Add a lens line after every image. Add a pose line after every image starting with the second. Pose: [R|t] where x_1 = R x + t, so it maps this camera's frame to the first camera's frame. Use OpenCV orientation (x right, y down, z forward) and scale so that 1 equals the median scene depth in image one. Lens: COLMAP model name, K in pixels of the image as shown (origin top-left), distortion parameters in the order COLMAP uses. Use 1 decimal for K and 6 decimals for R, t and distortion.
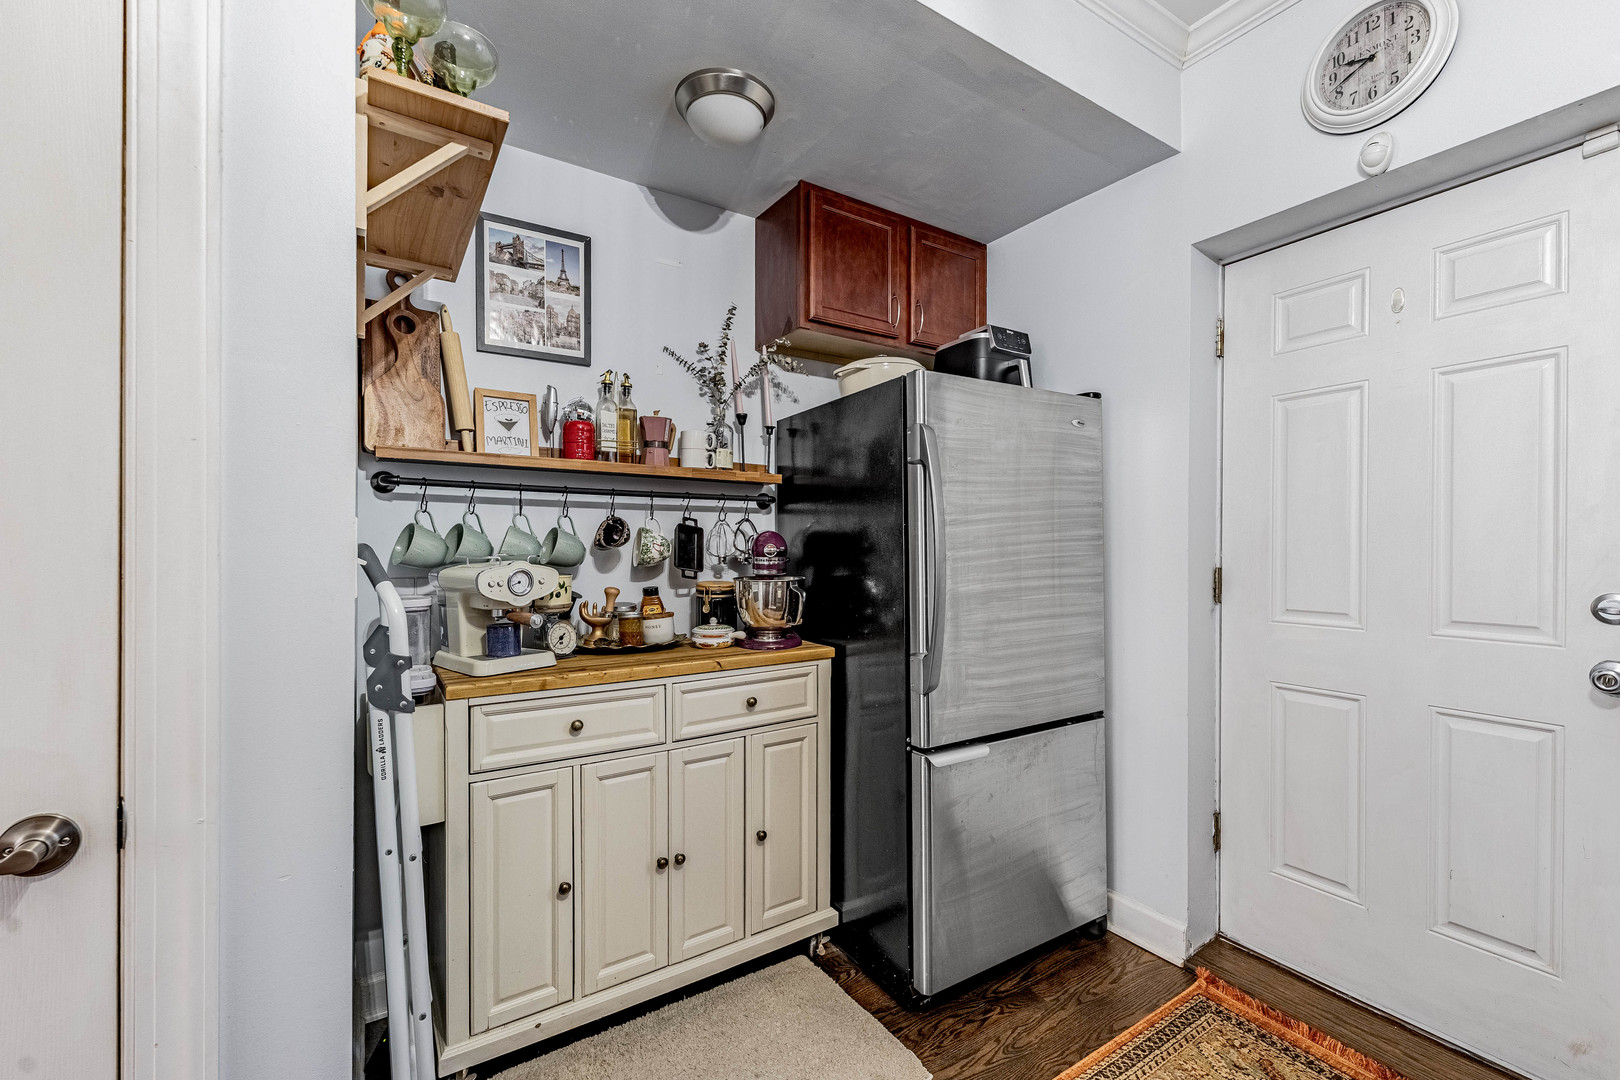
lens RADIAL K [[688.2, 0, 815.3], [0, 688.2, 545.3], [0, 0, 1]] dist [0.004500, -0.000037]
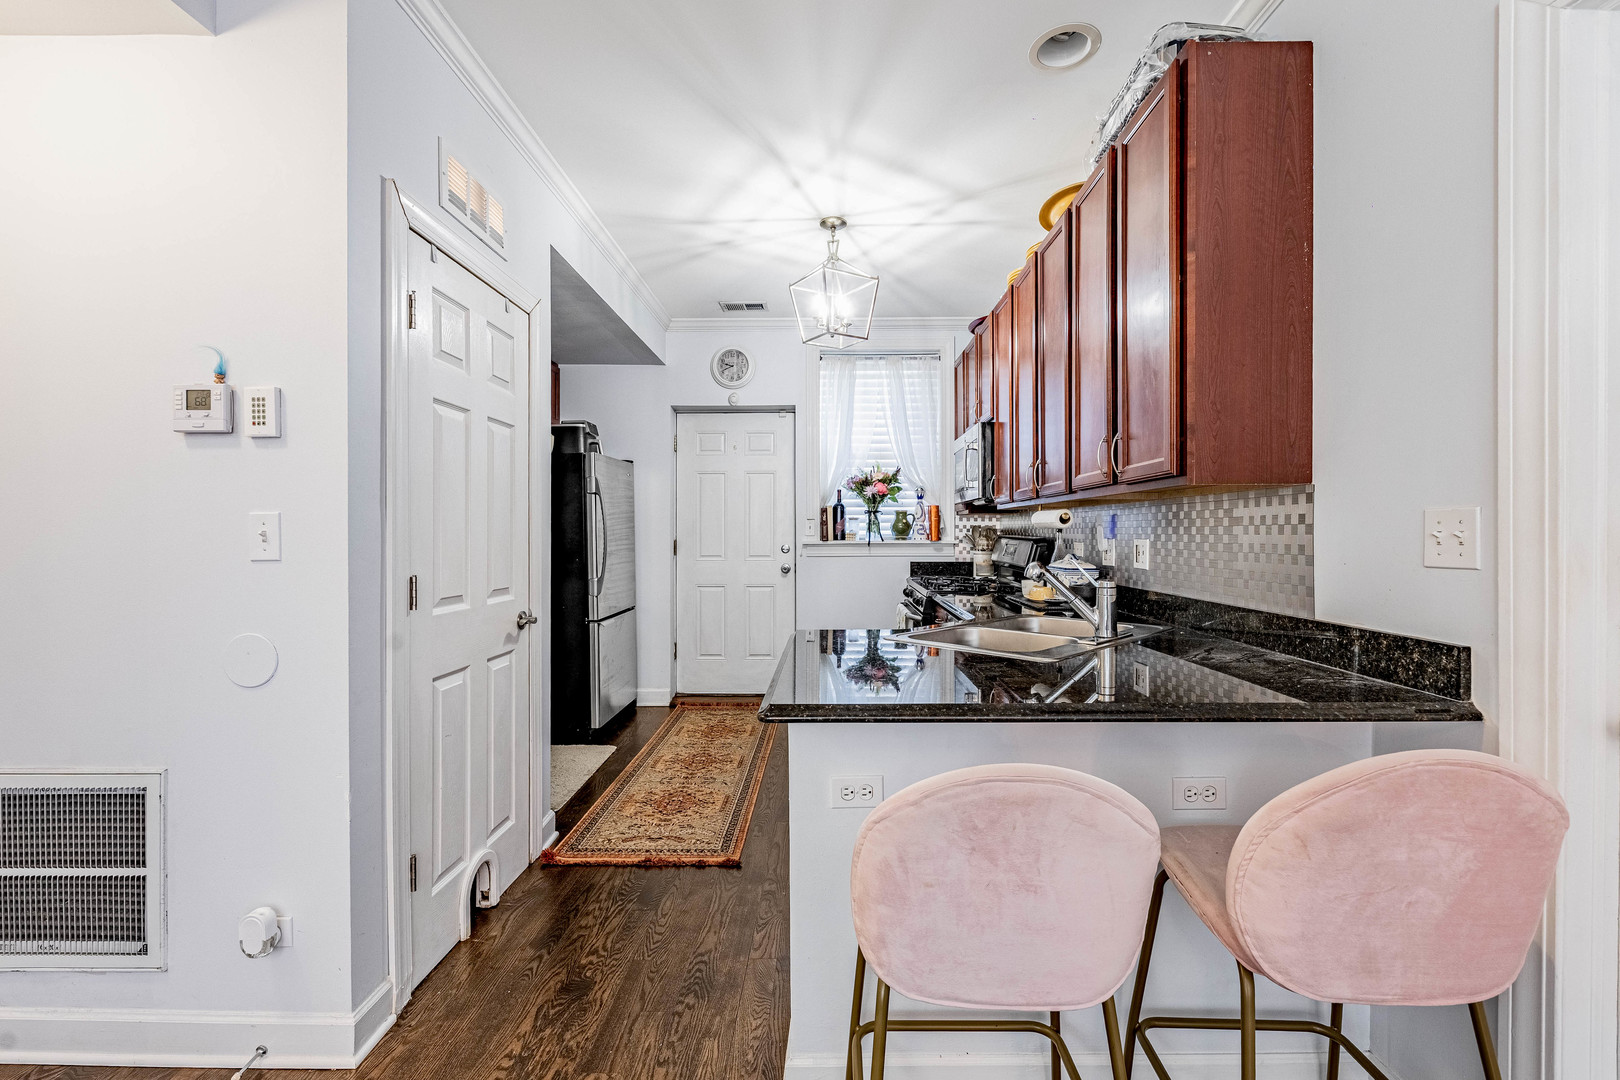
lens RADIAL K [[688.2, 0, 814.6], [0, 688.2, 537.1], [0, 0, 1]] dist [0.004500, -0.000037]
pose [[0.560357, -0.004862, 0.828237, -1.155412], [0.002803, 0.999988, 0.003973, 0.014338], [-0.828247, 0.000095, 0.560364, -0.755793]]
